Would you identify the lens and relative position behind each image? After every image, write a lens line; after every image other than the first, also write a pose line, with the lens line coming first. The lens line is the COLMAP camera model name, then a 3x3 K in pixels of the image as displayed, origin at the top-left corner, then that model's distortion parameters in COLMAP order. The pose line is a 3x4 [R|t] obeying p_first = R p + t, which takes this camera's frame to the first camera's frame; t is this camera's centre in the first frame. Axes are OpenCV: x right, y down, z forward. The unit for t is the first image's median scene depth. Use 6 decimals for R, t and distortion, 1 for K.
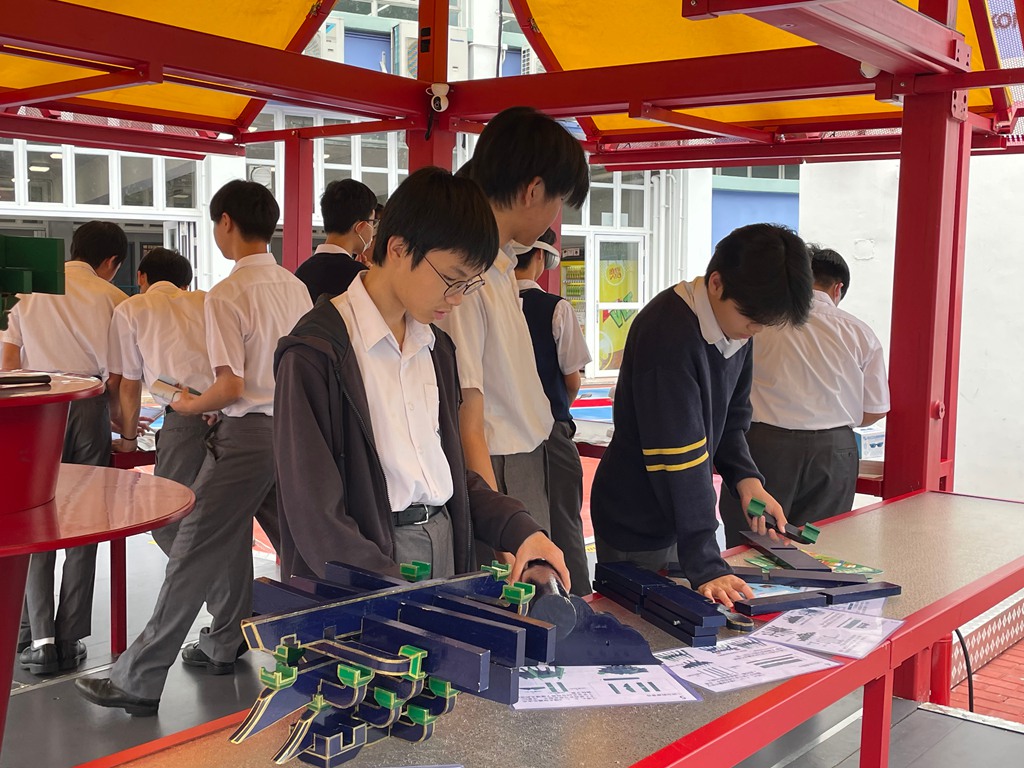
lens RADIAL K [[1201.4, 0, 512.0], [0, 1201.4, 384.0], [0, 0, 1]] dist [0.102132, 0.025620]
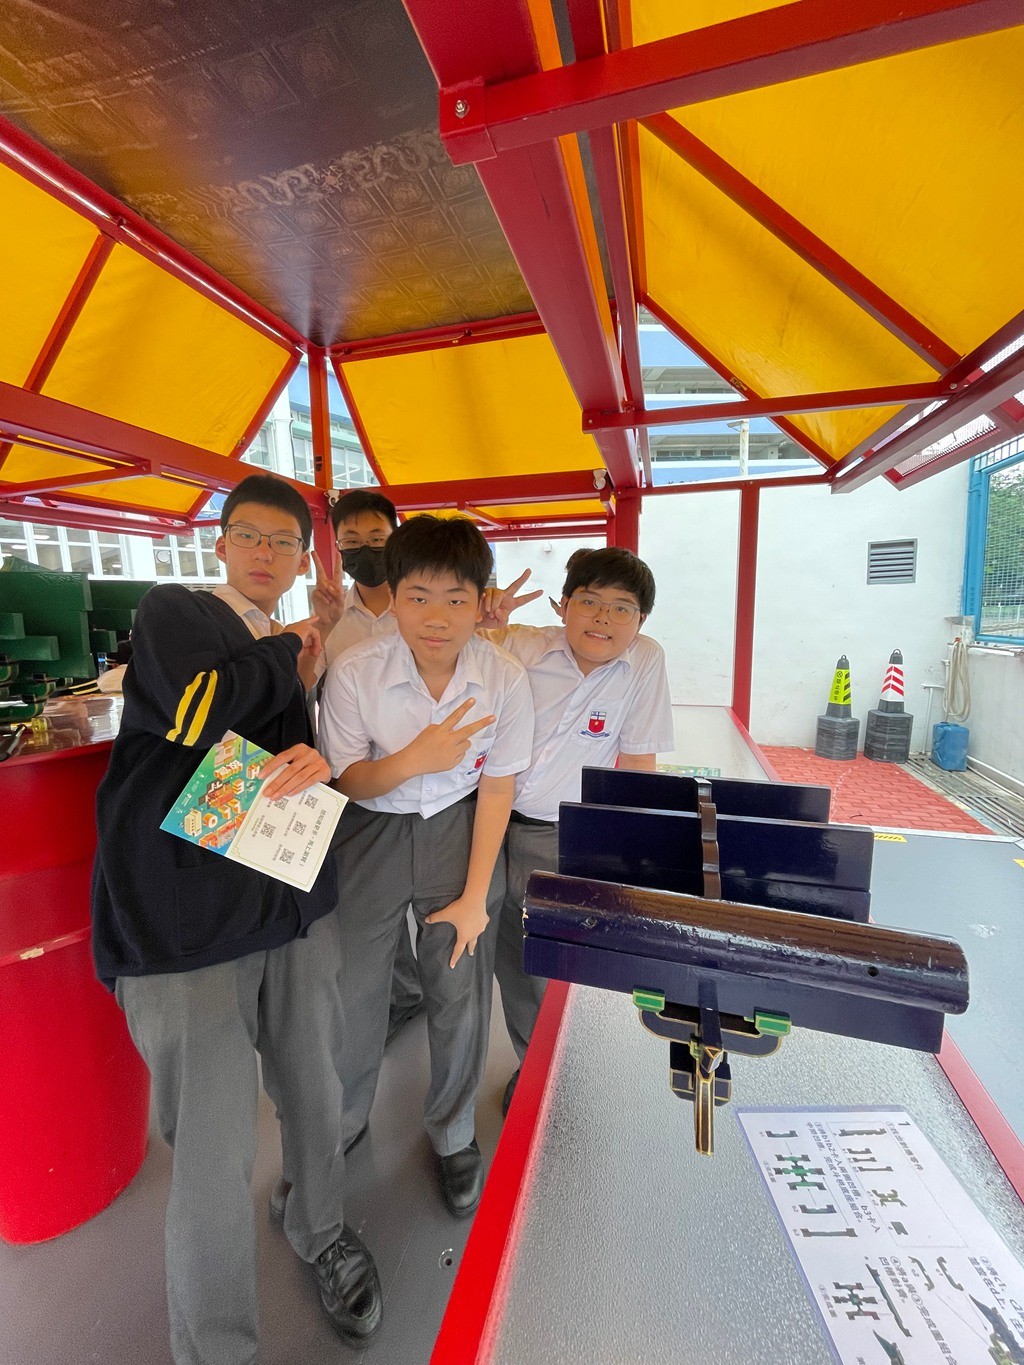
lens RADIAL K [[556.9, 0, 512.0], [0, 556.9, 682.5], [0, 0, 1]] dist [0.000559, -0.000092]
pose [[0.919181, -0.103978, 0.379863, -0.171580], [0.079727, 0.993676, 0.079073, -0.045183], [-0.385682, -0.042397, 0.921657, 0.278784]]
